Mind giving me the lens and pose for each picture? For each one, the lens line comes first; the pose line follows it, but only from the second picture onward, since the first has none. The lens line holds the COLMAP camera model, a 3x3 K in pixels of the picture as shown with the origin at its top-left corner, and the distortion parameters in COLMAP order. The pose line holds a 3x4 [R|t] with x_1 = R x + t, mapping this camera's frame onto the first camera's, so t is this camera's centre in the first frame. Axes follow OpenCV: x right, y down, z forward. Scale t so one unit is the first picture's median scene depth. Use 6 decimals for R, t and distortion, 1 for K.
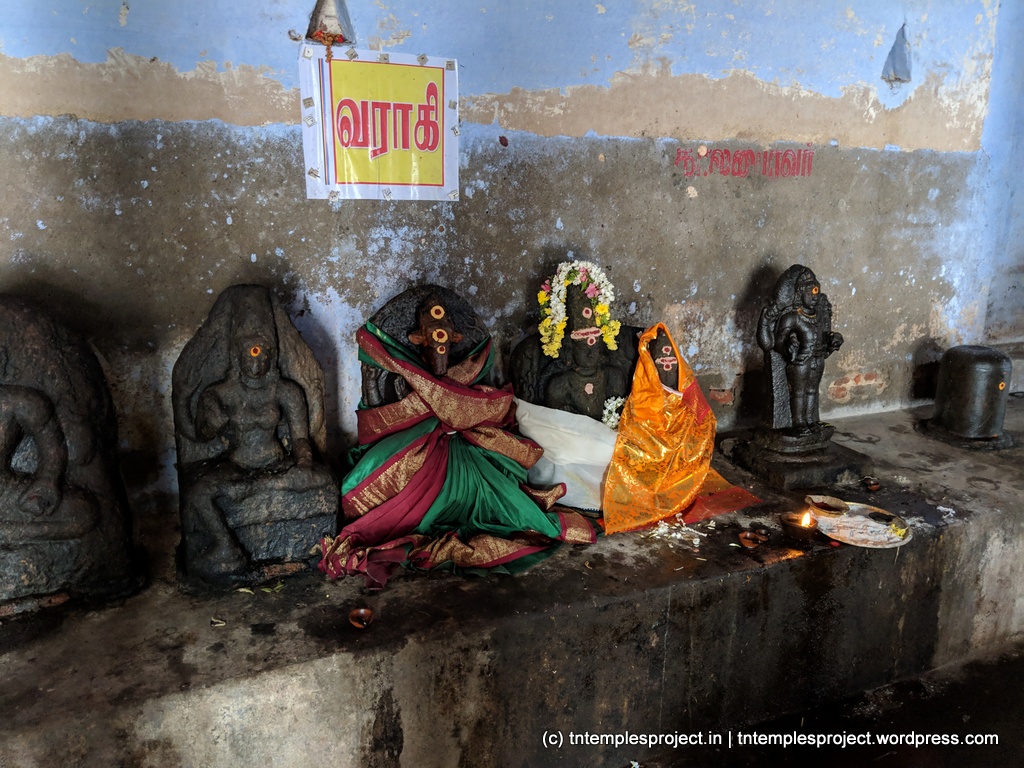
lens RADIAL K [[829.4, 0, 514.1], [0, 829.4, 399.6], [0, 0, 1]] dist [0.092617, -0.192296]
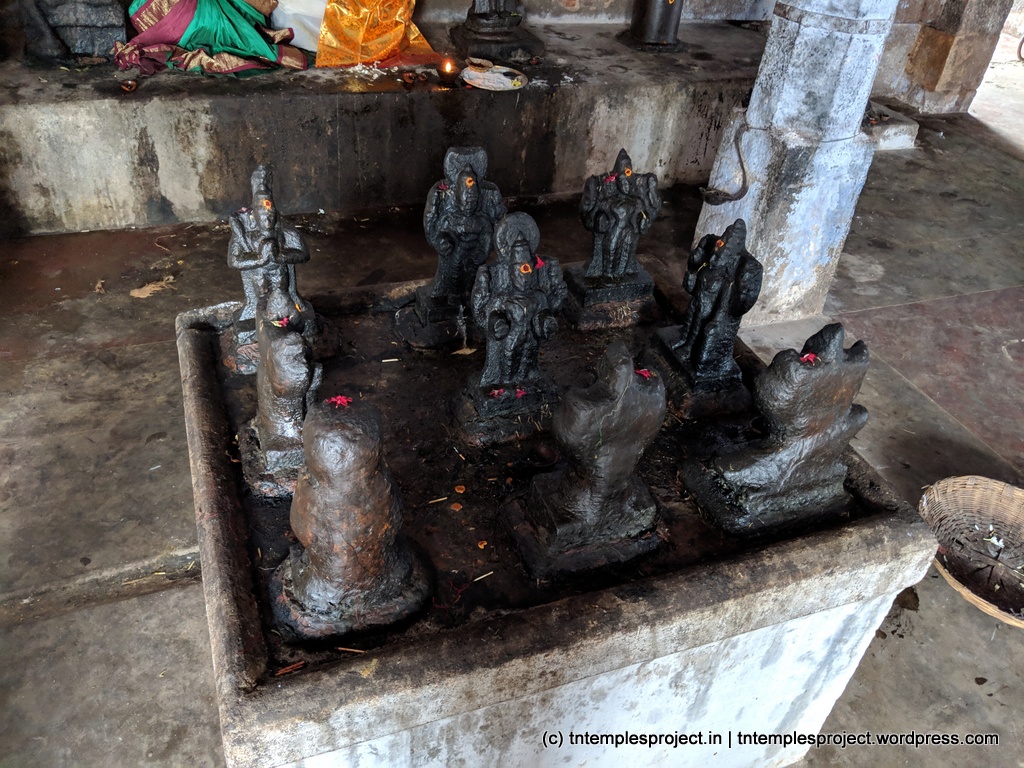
lens RADIAL K [[863.5, 0, 526.9], [0, 863.5, 428.5], [0, 0, 1]] dist [0.009294, -0.018069]
pose [[0.996199, 0.086676, 0.008642, 0.589741], [-0.083559, 0.922904, 0.375855, 0.163682], [0.024602, -0.375148, 0.926638, -0.748867]]
